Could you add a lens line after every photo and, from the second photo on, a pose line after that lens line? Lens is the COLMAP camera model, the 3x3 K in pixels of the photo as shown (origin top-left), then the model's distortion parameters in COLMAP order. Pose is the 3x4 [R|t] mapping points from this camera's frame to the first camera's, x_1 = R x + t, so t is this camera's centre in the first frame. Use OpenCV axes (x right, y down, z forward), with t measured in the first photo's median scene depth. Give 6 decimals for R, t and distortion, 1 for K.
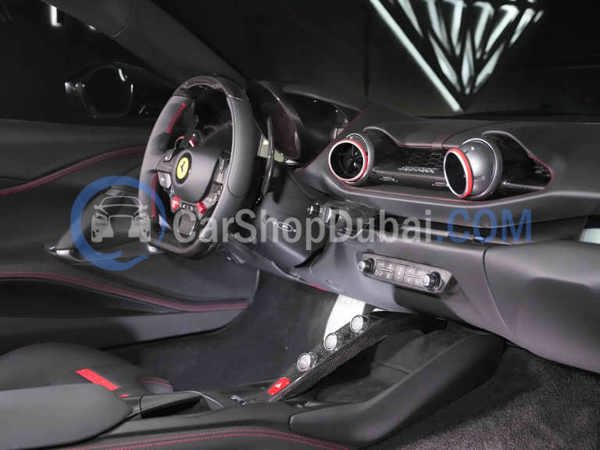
lens RADIAL K [[785.1, 0, 302.9], [0, 785.1, 225.8], [0, 0, 1]] dist [-0.001778, 0.000000]
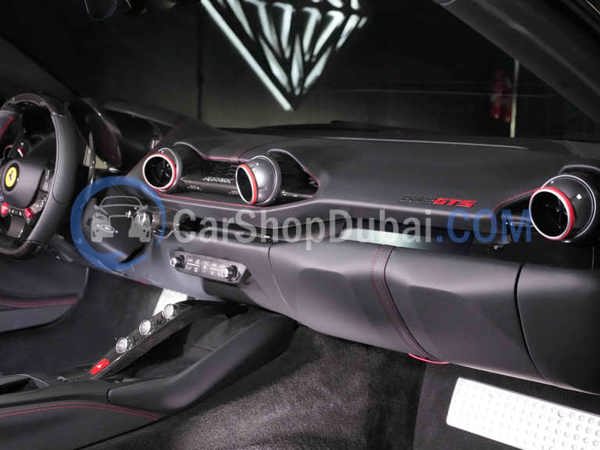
lens RADIAL K [[785.1, 0, 299.9], [0, 785.1, 223.6], [0, 0, 1]] dist [-0.001778, 0.000000]
pose [[0.981086, -0.015888, 0.192922, 0.033852], [0.014827, 0.999866, 0.006944, -0.010513], [-0.193006, -0.003952, 0.981190, -0.172963]]
